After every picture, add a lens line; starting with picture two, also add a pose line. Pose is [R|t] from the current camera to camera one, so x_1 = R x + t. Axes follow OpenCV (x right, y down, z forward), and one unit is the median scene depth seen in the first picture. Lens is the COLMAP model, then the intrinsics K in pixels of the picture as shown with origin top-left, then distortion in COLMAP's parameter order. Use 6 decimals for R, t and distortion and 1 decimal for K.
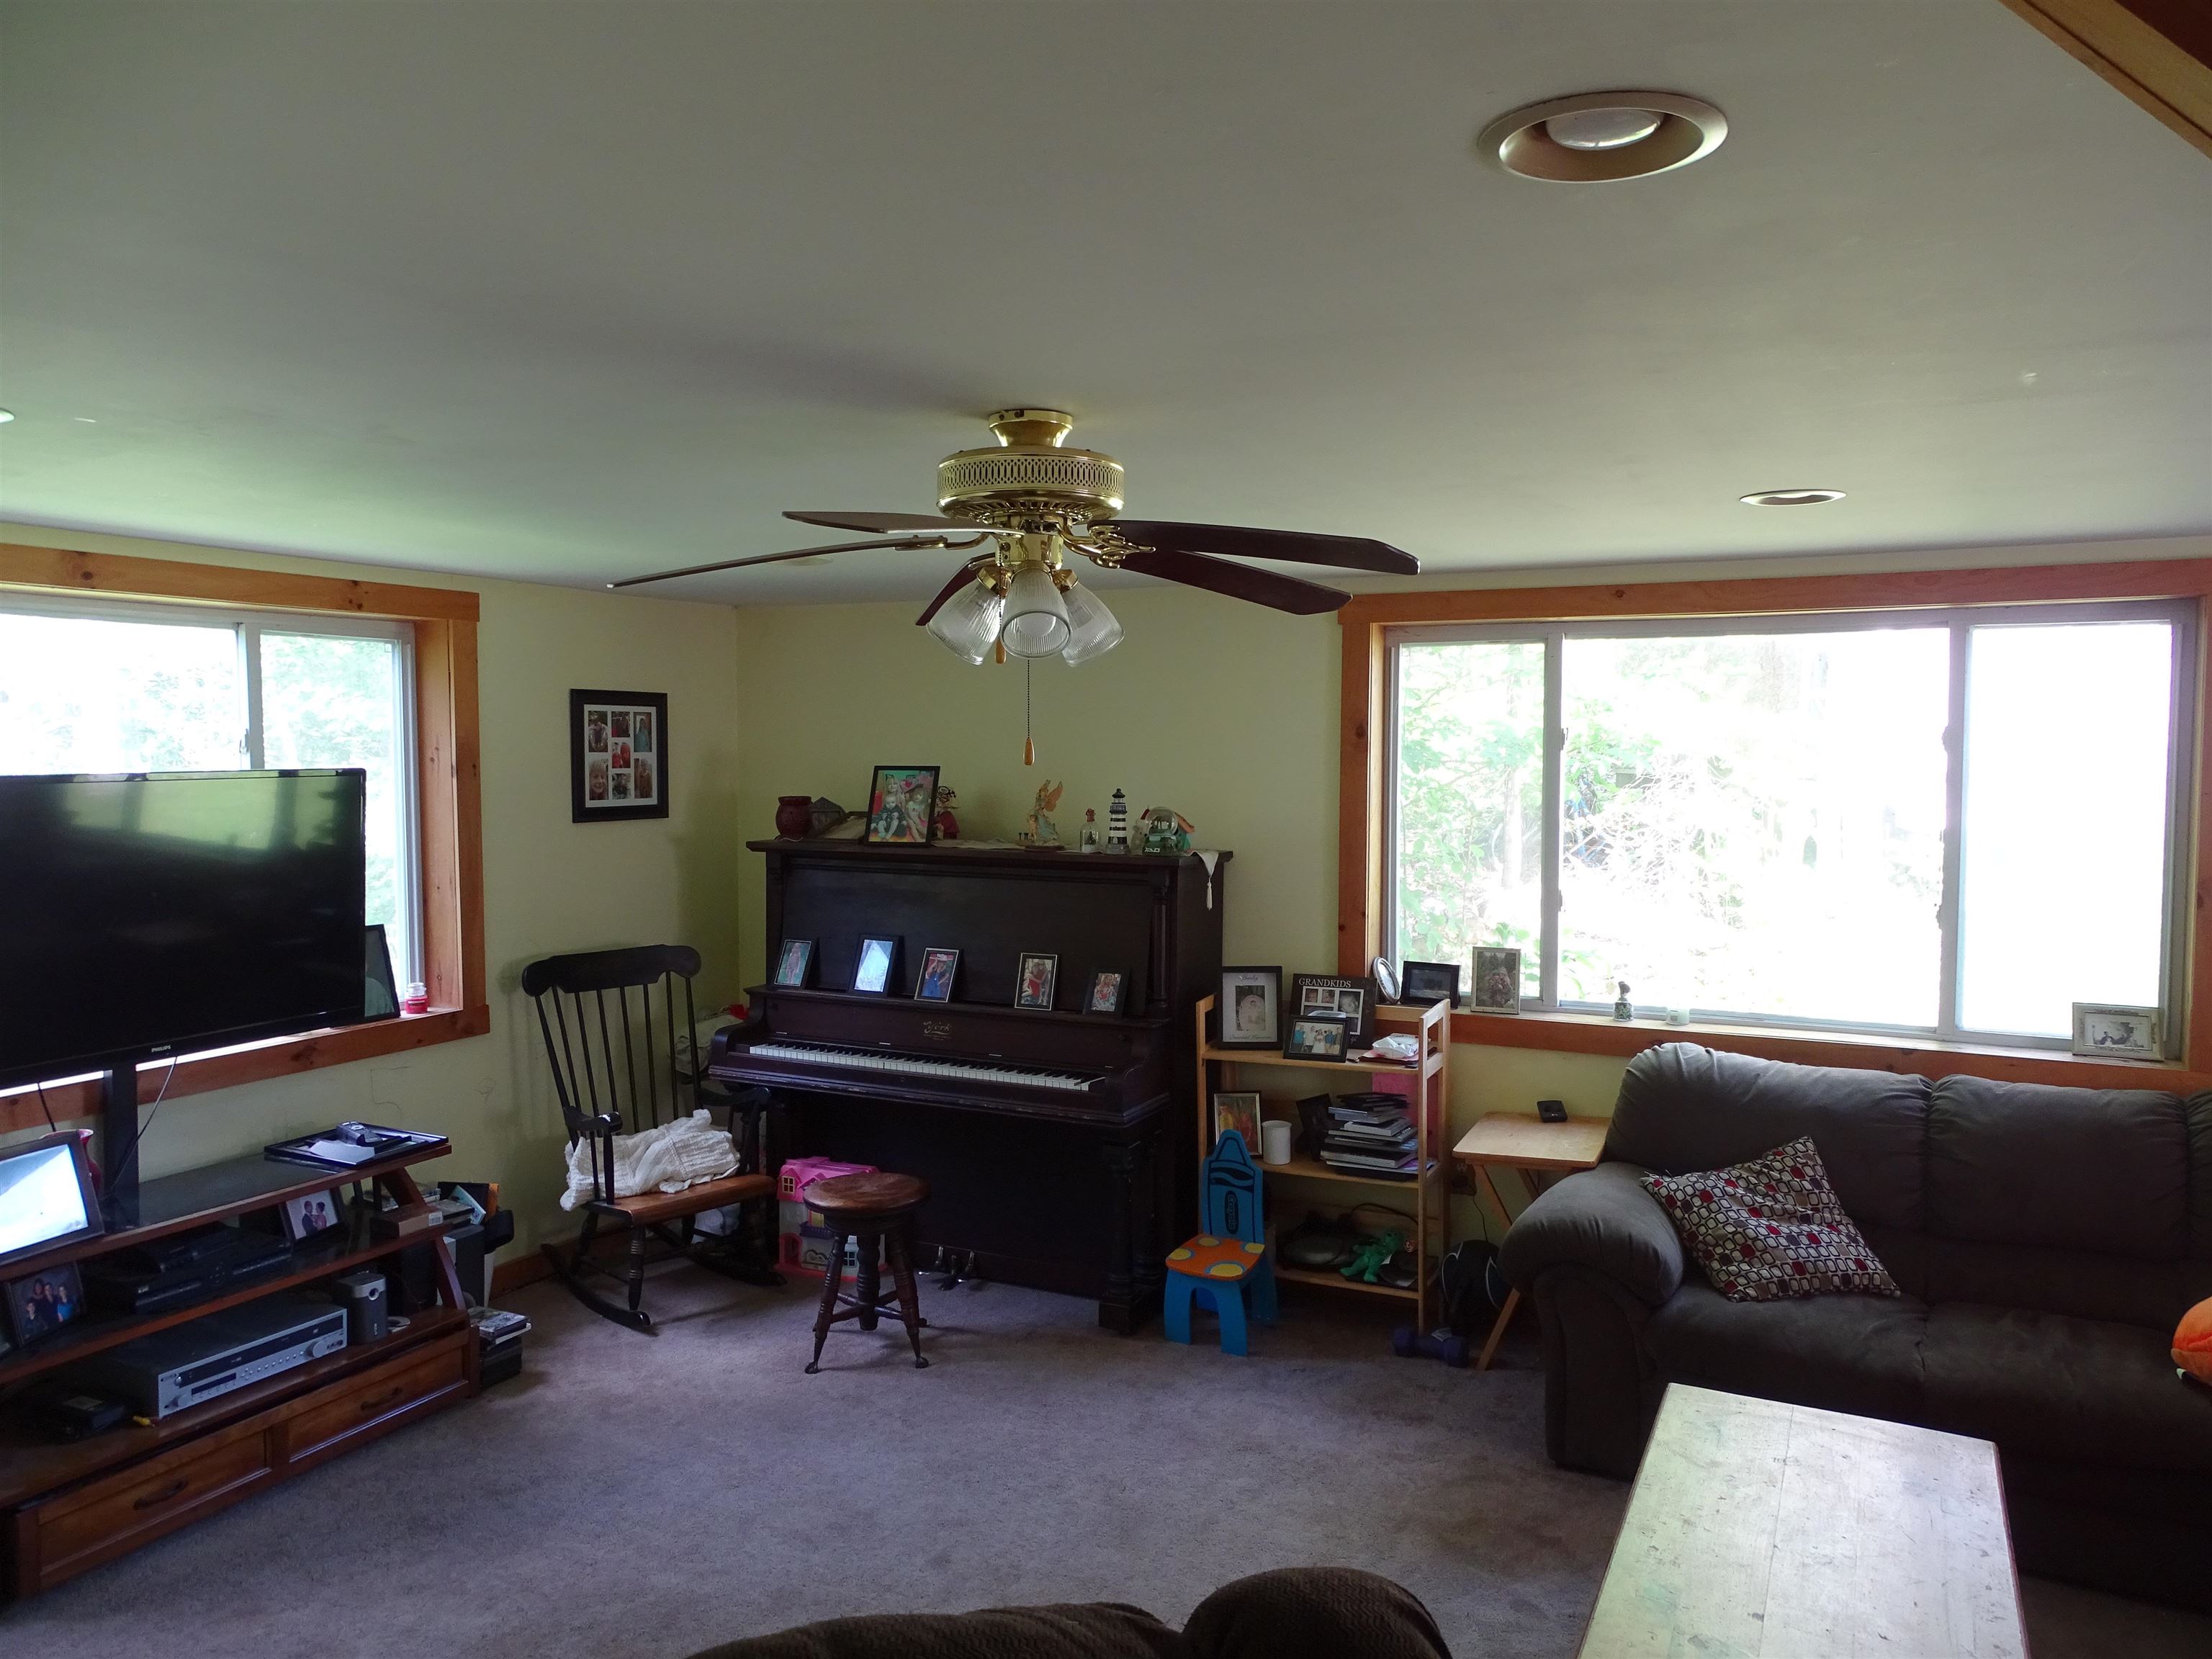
lens RADIAL K [[1578.5, 0, 1096.2], [0, 1578.5, 819.7], [0, 0, 1]] dist [0.009413, -0.010679]
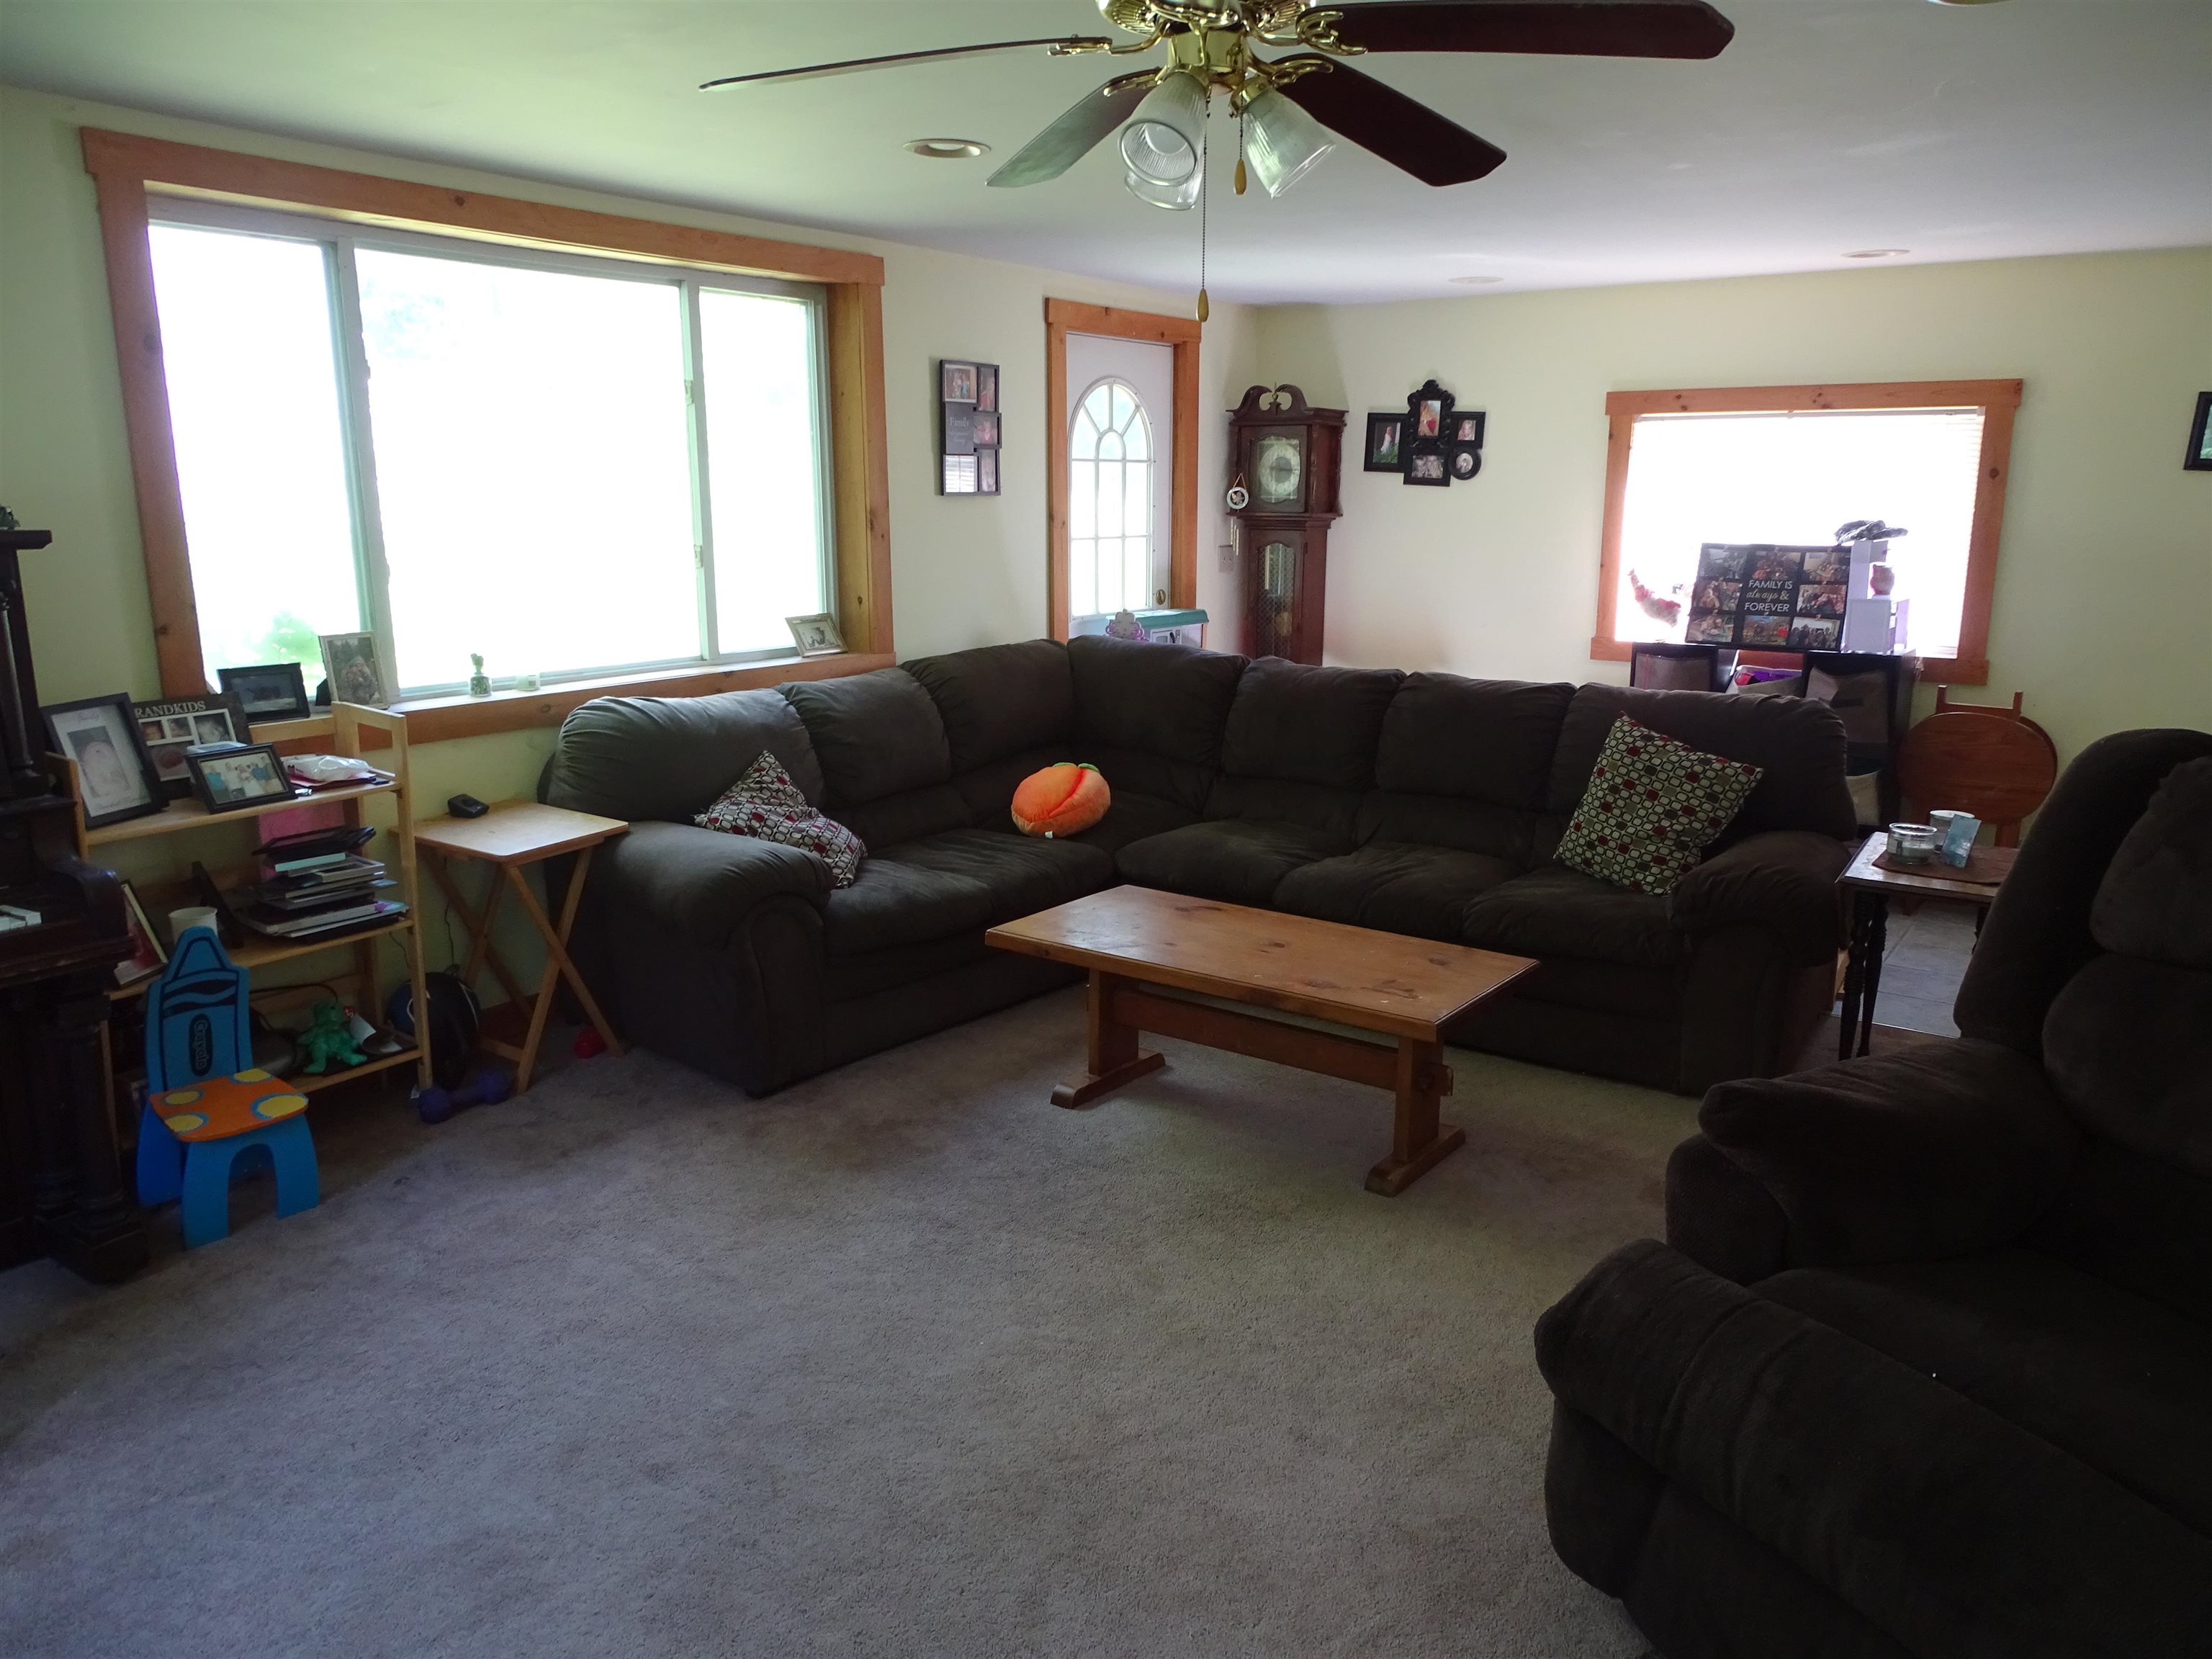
lens RADIAL K [[1575.1, 0, 1106.0], [0, 1575.1, 829.5], [0, 0, 1]] dist [0.010305, 0.001619]
pose [[0.157599, -0.210720, 0.964759, -0.598364], [0.049312, 0.977428, 0.205432, 0.038634], [-0.986271, 0.015198, 0.164433, 0.584077]]
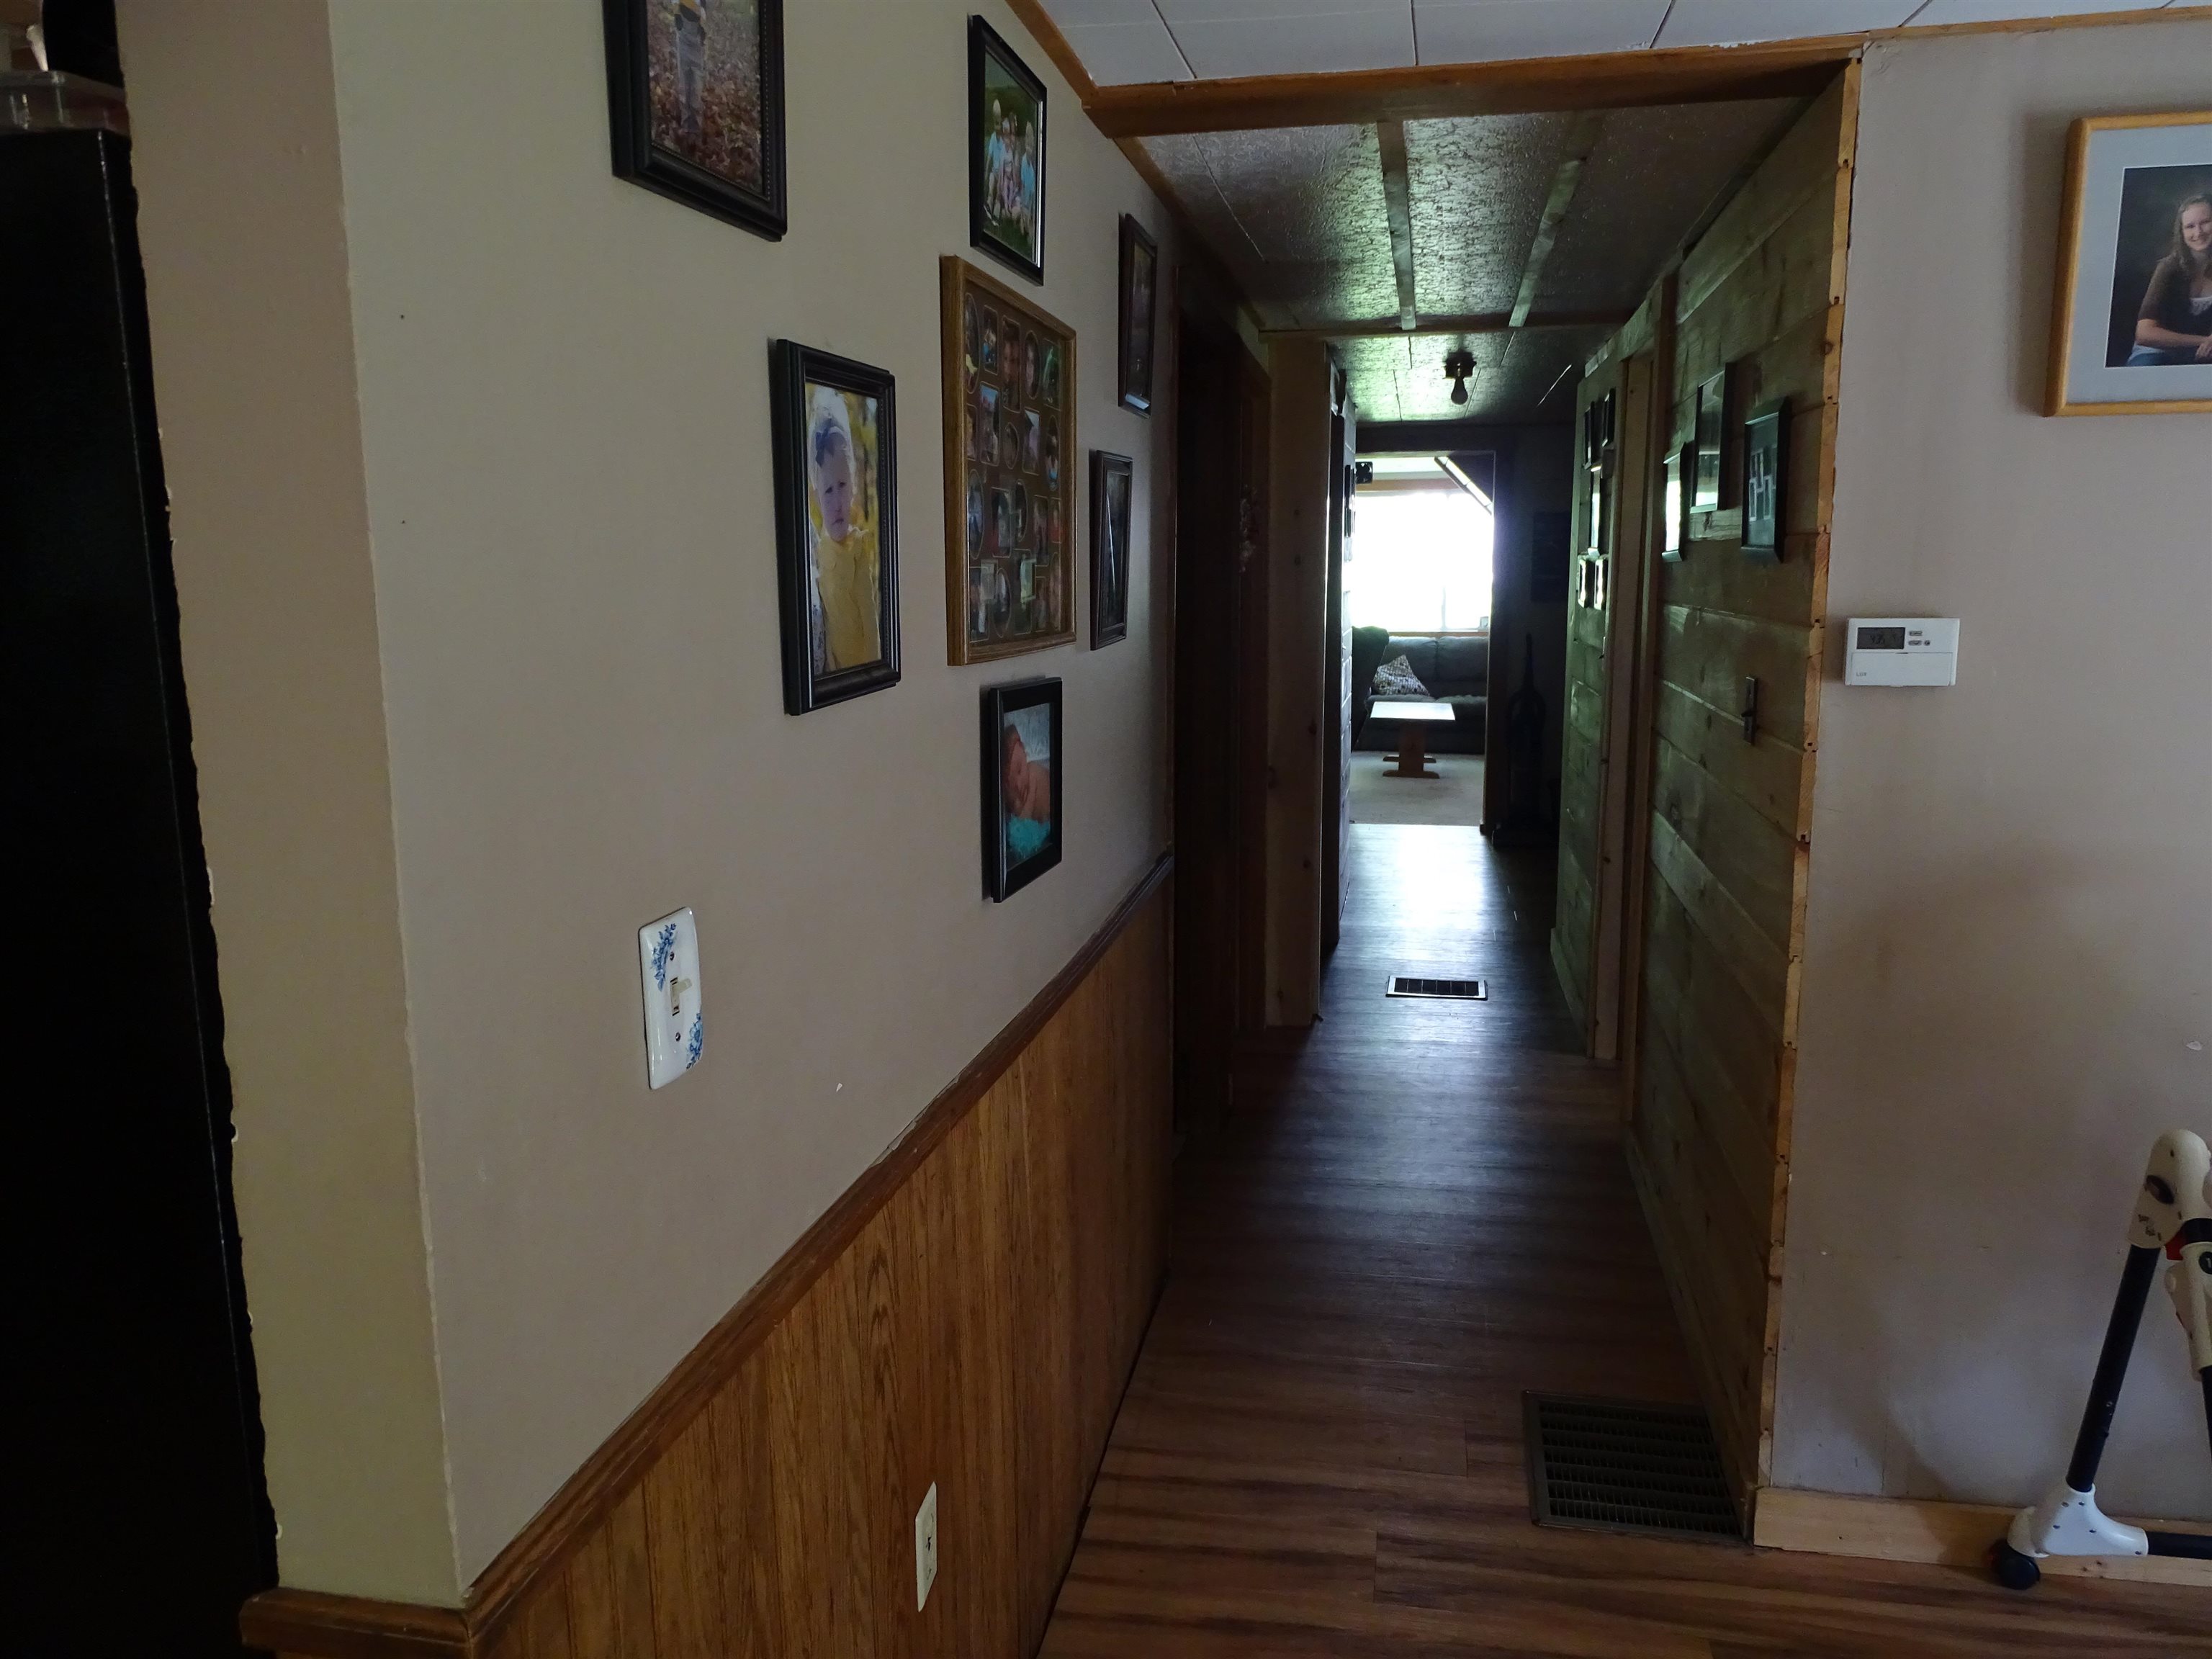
lens RADIAL K [[1578.5, 0, 1096.2], [0, 1578.5, 819.7], [0, 0, 1]] dist [0.009413, -0.010679]
pose [[0.963929, -0.052106, 0.261009, -1.052786], [0.021407, 0.992651, 0.119106, 0.137526], [-0.265297, -0.109223, 0.957960, -2.034239]]
